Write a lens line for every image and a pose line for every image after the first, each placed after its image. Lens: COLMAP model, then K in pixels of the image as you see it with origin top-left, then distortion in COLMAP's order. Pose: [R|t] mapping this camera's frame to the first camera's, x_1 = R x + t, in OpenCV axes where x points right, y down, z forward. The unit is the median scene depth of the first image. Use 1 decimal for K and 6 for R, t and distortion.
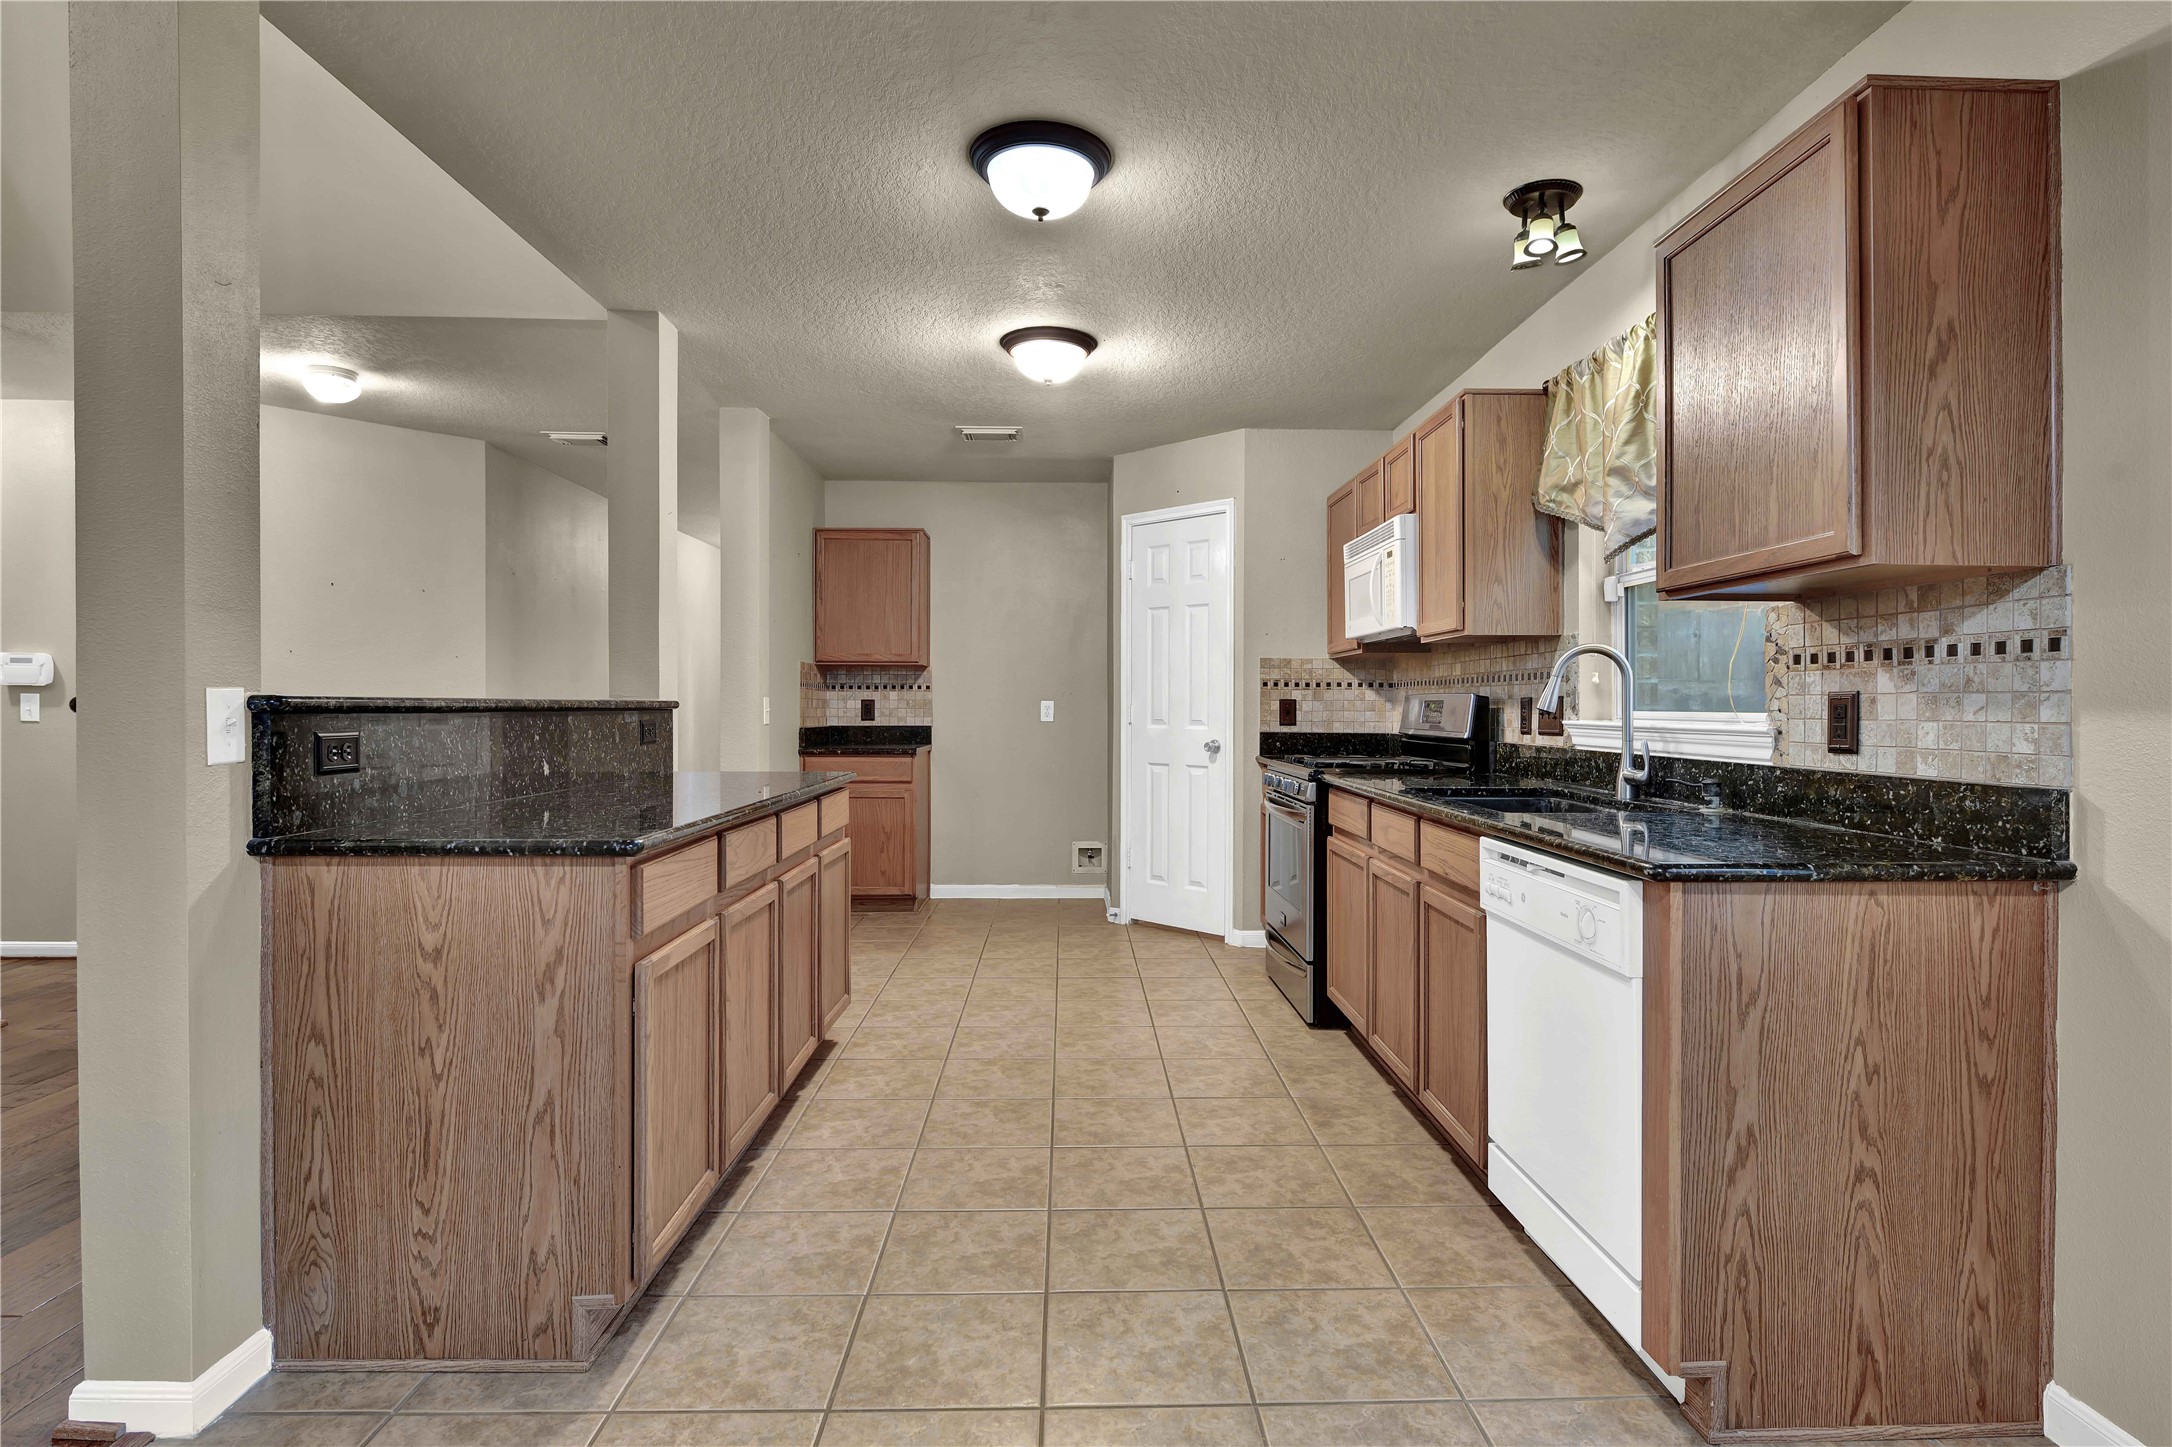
lens RADIAL K [[1044.2, 0, 1121.8], [0, 1044.2, 718.9], [0, 0, 1]] dist [-0.006509, -0.002470]
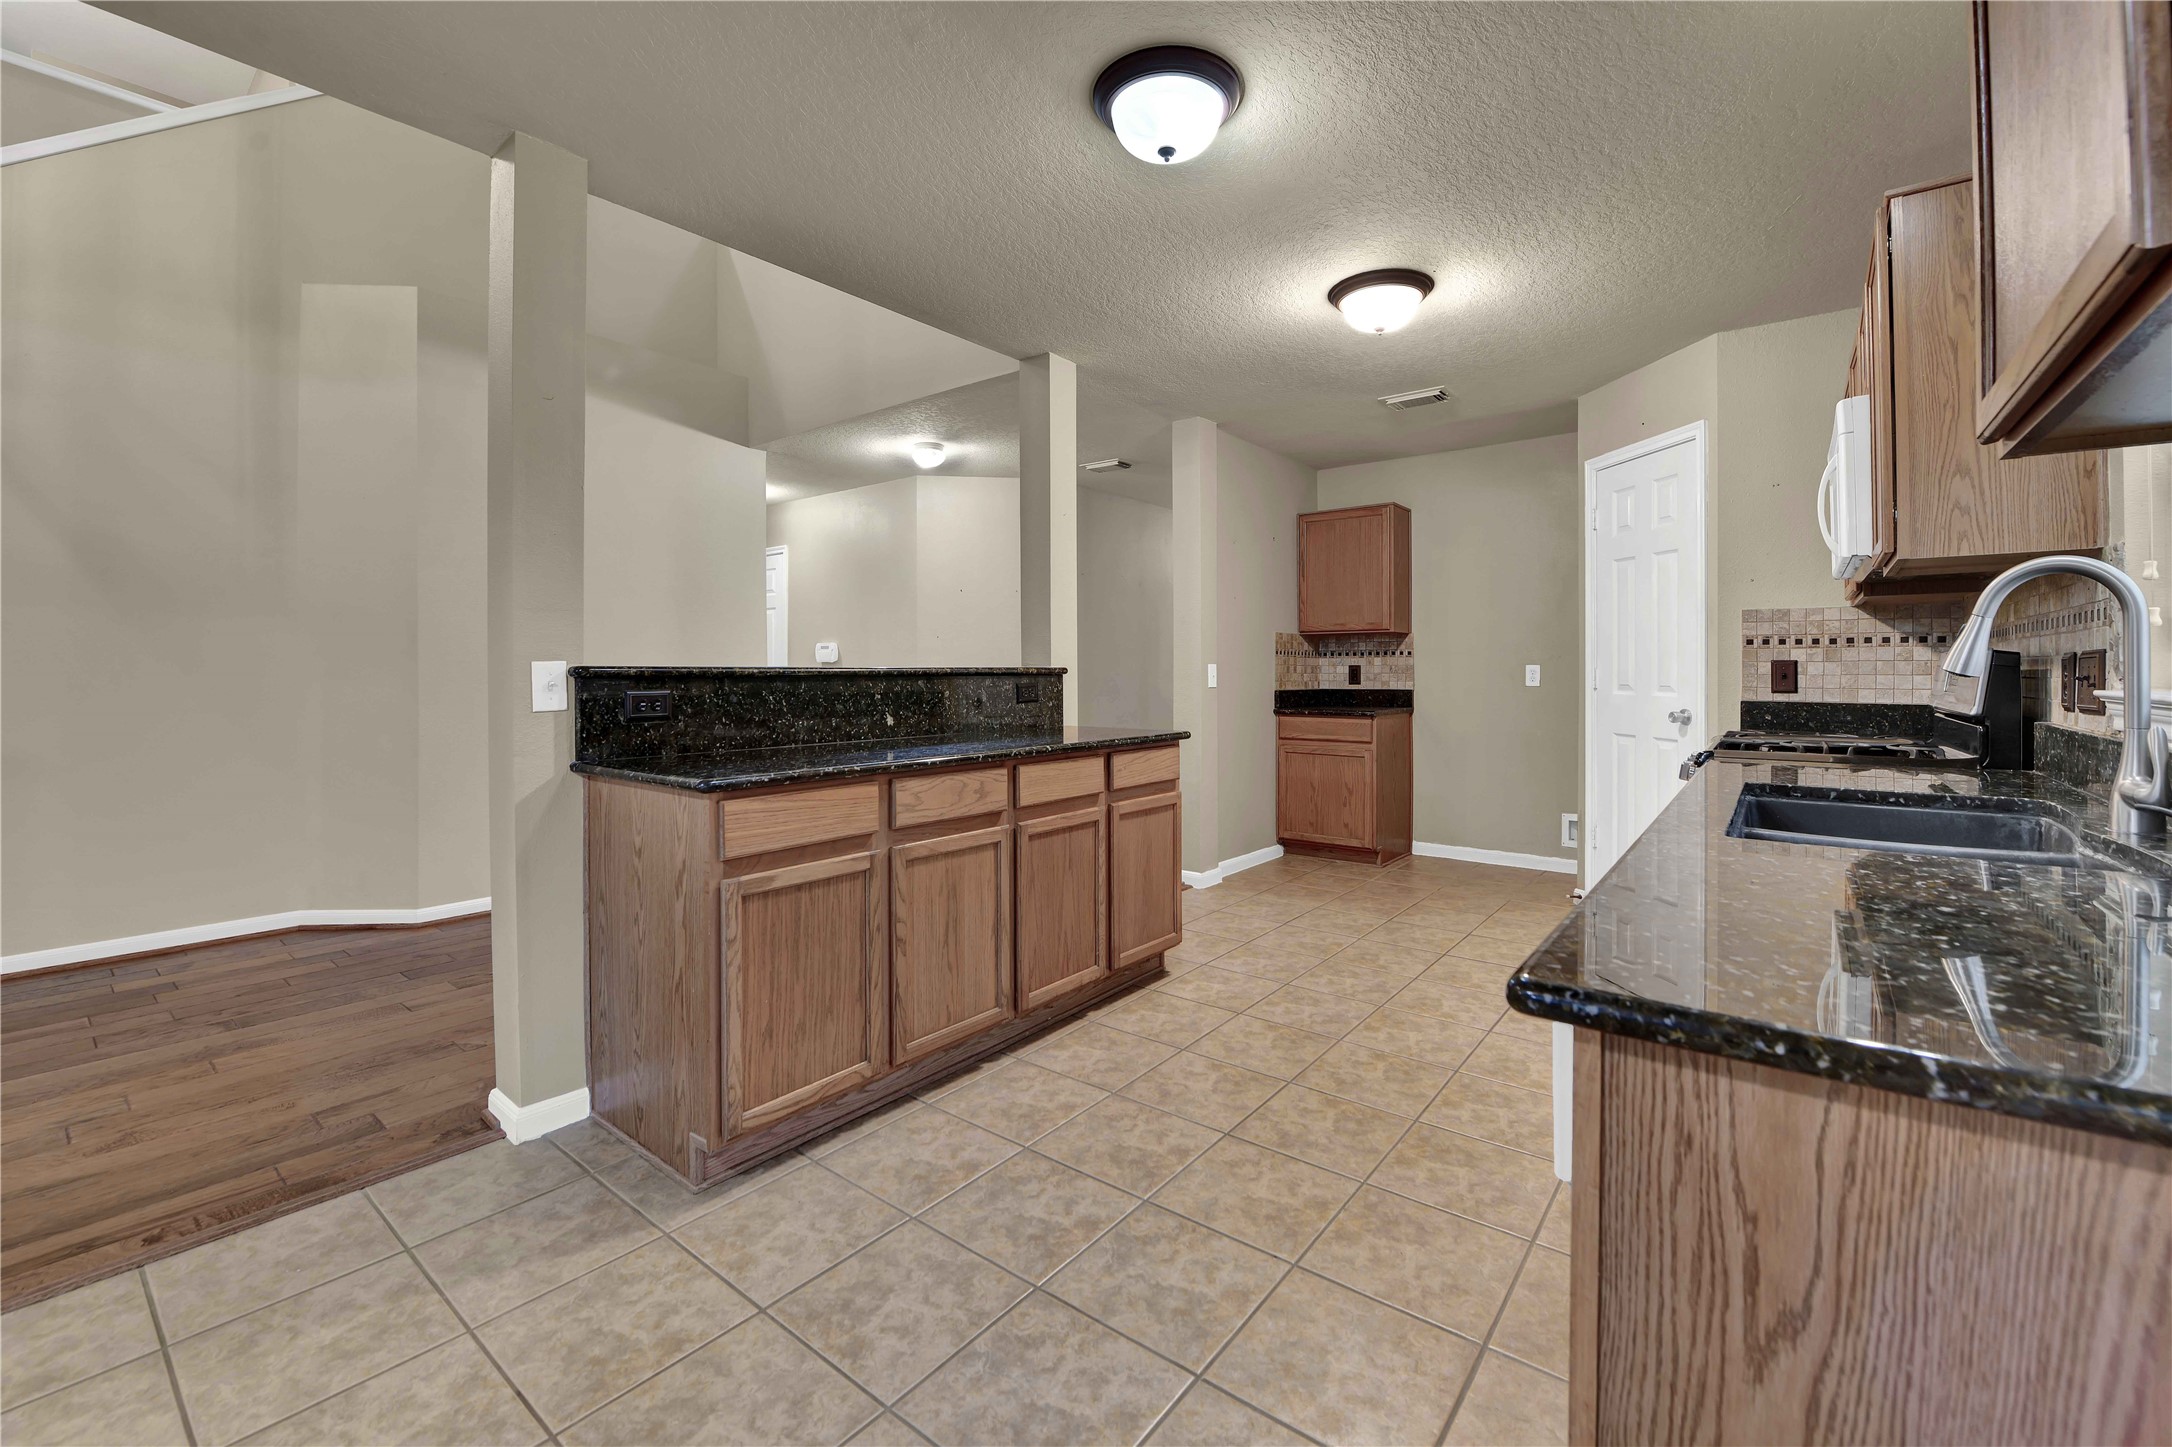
lens RADIAL K [[882.1, 0, 1134.2], [0, 882.1, 682.0], [0, 0, 1]] dist [-0.009427, -0.003225]
pose [[0.776767, 0.002456, -0.629784, 0.373170], [-0.002670, 0.999996, 0.000607, -0.002216], [0.629783, 0.001210, 0.776770, 0.322876]]
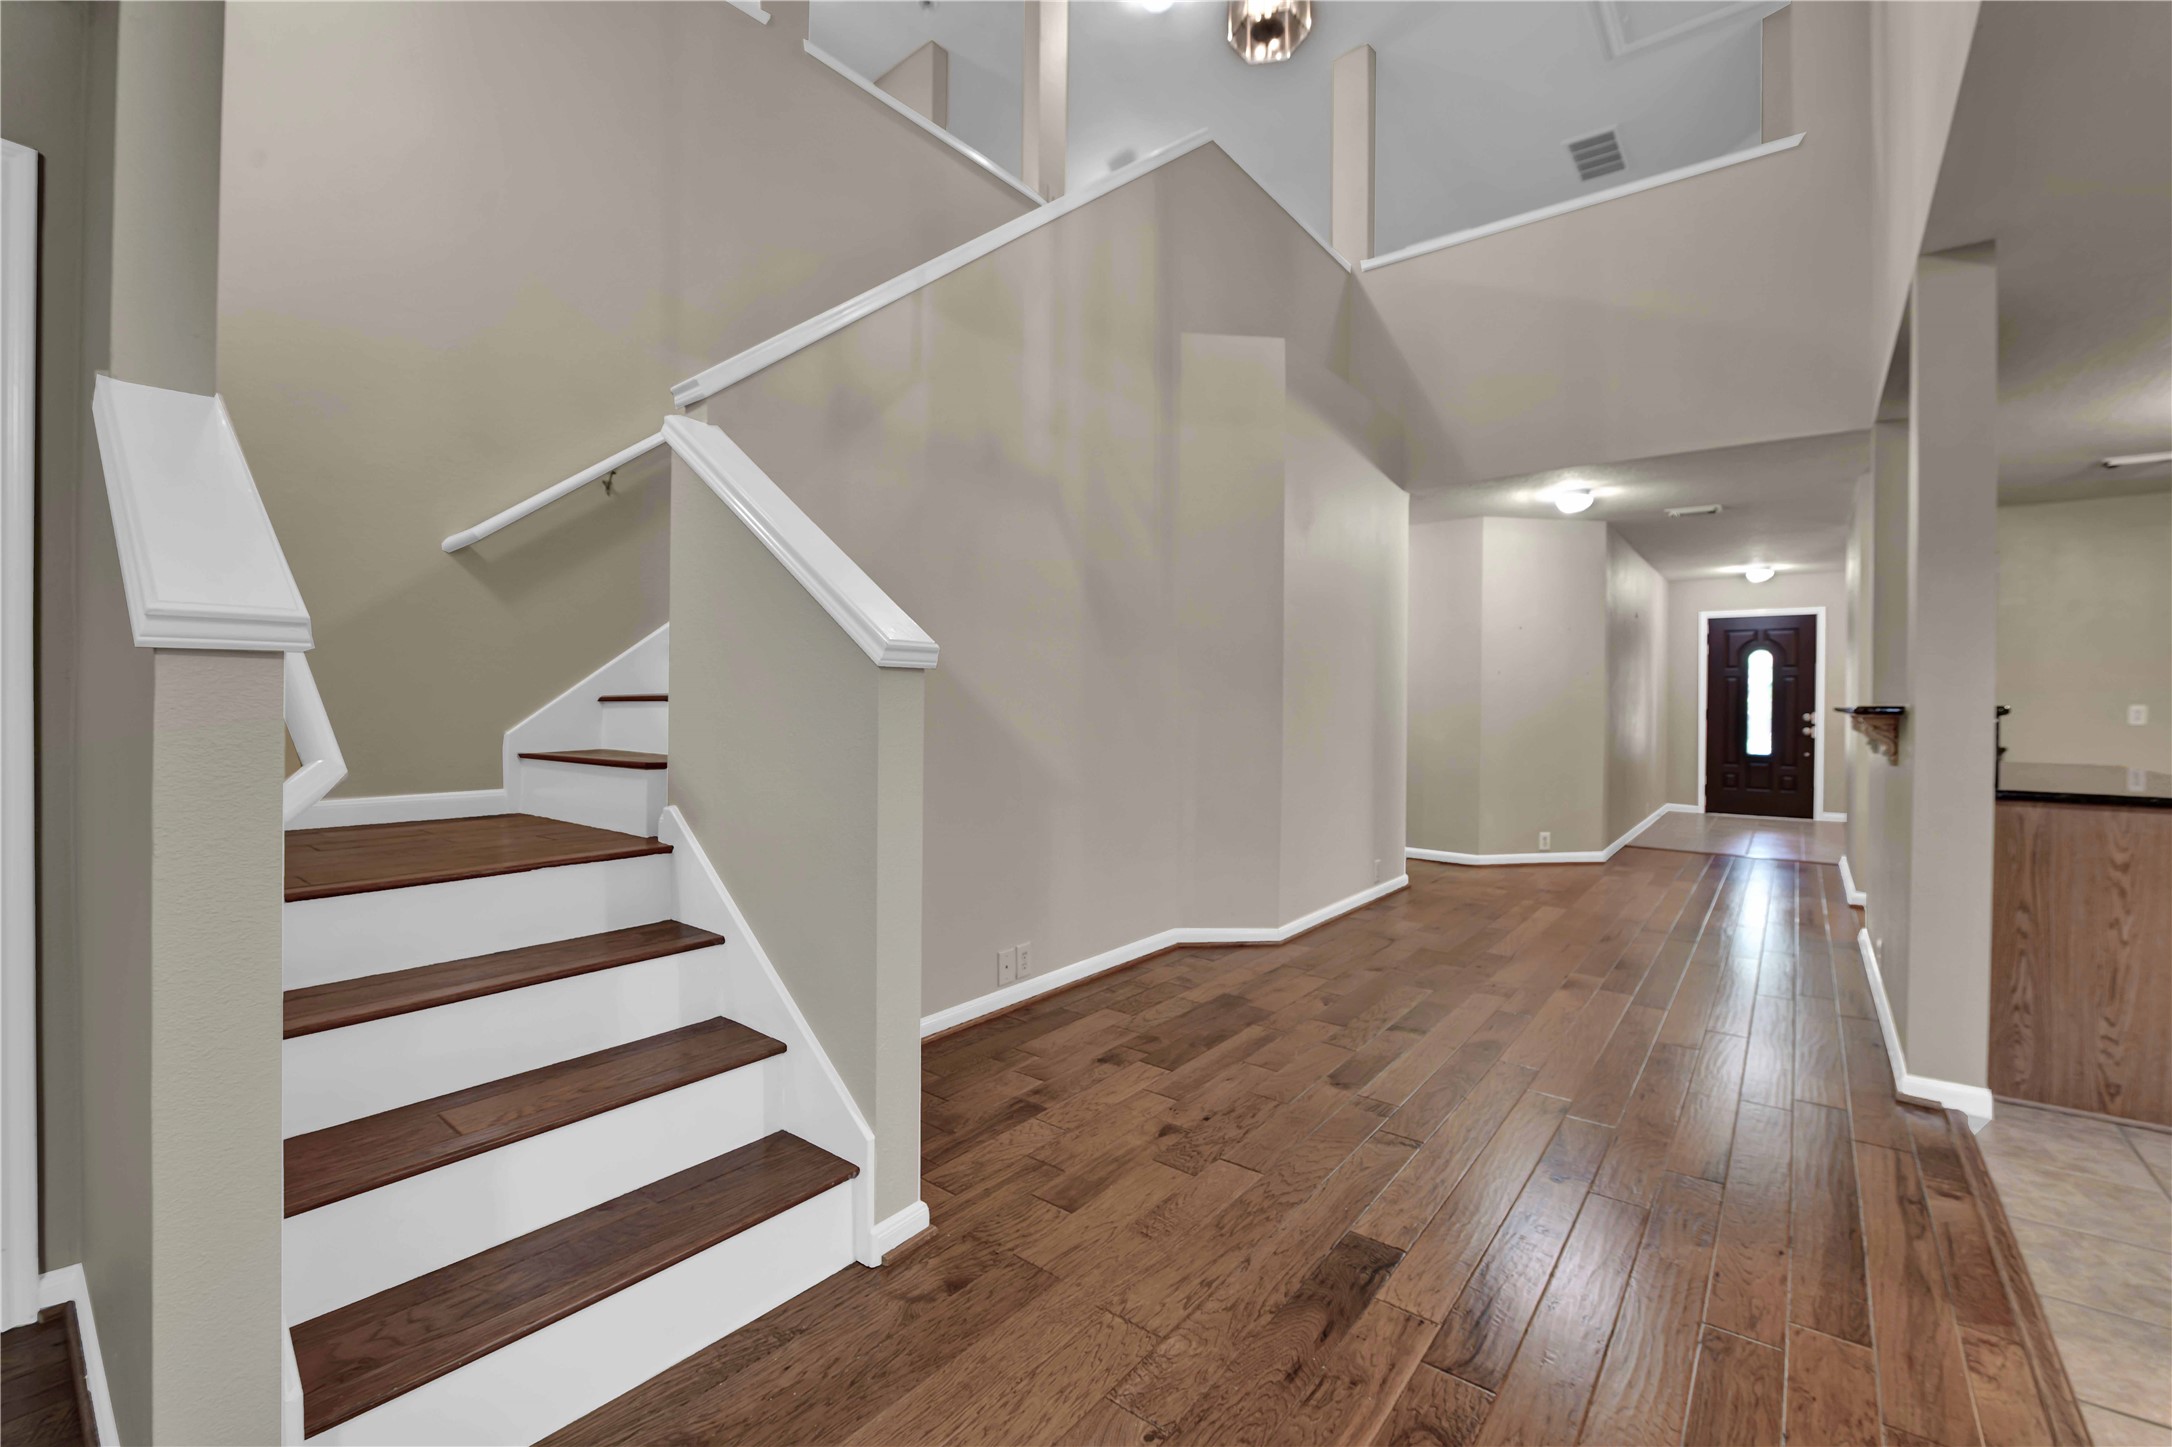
lens RADIAL K [[935.4, 0, 1098.8], [0, 935.4, 720.6], [0, 0, 1]] dist [-0.007982, -0.001753]
pose [[0.767299, 0.013966, -0.641138, -0.622569], [-0.012045, 0.999900, 0.007366, 0.004886], [0.641177, 0.002071, 0.767390, -0.724214]]
